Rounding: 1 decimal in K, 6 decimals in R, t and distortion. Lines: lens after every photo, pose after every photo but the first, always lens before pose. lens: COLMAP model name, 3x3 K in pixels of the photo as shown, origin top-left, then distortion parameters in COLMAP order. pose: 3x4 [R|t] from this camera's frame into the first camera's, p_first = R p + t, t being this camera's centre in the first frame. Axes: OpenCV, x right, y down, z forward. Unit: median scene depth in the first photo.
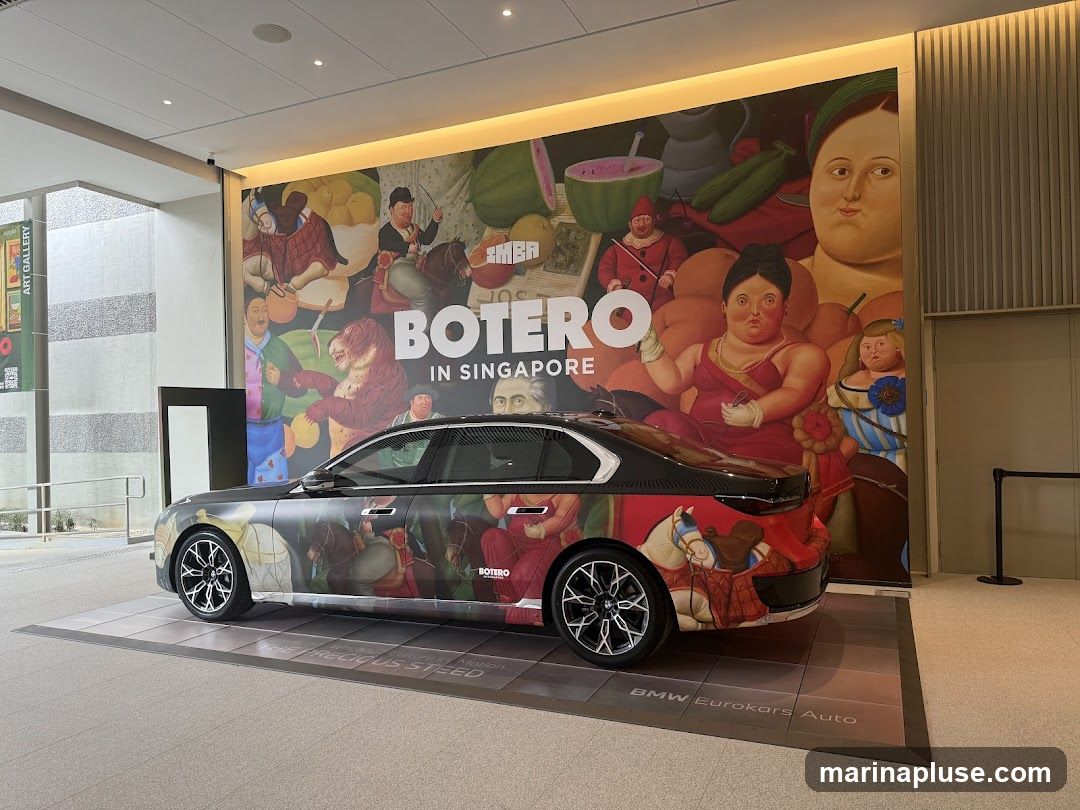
lens RADIAL K [[749.2, 0, 540.0], [0, 749.2, 405.0], [0, 0, 1]] dist [0.111163, -0.001145]
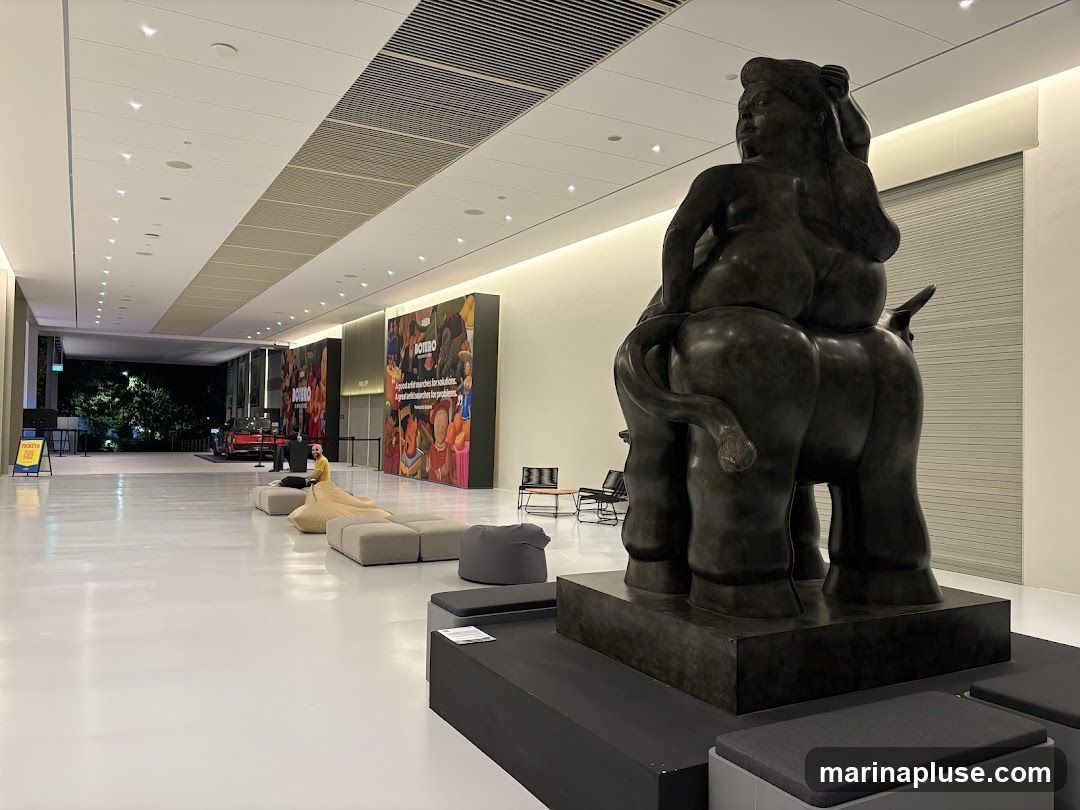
lens RADIAL K [[749.2, 0, 540.0], [0, 749.2, 405.0], [0, 0, 1]] dist [0.111163, -0.001145]
pose [[0.813492, 0.026682, -0.580964, 3.051606], [-0.031876, 0.999491, 0.001271, -0.093201], [0.580702, 0.017485, 0.813928, -1.324644]]
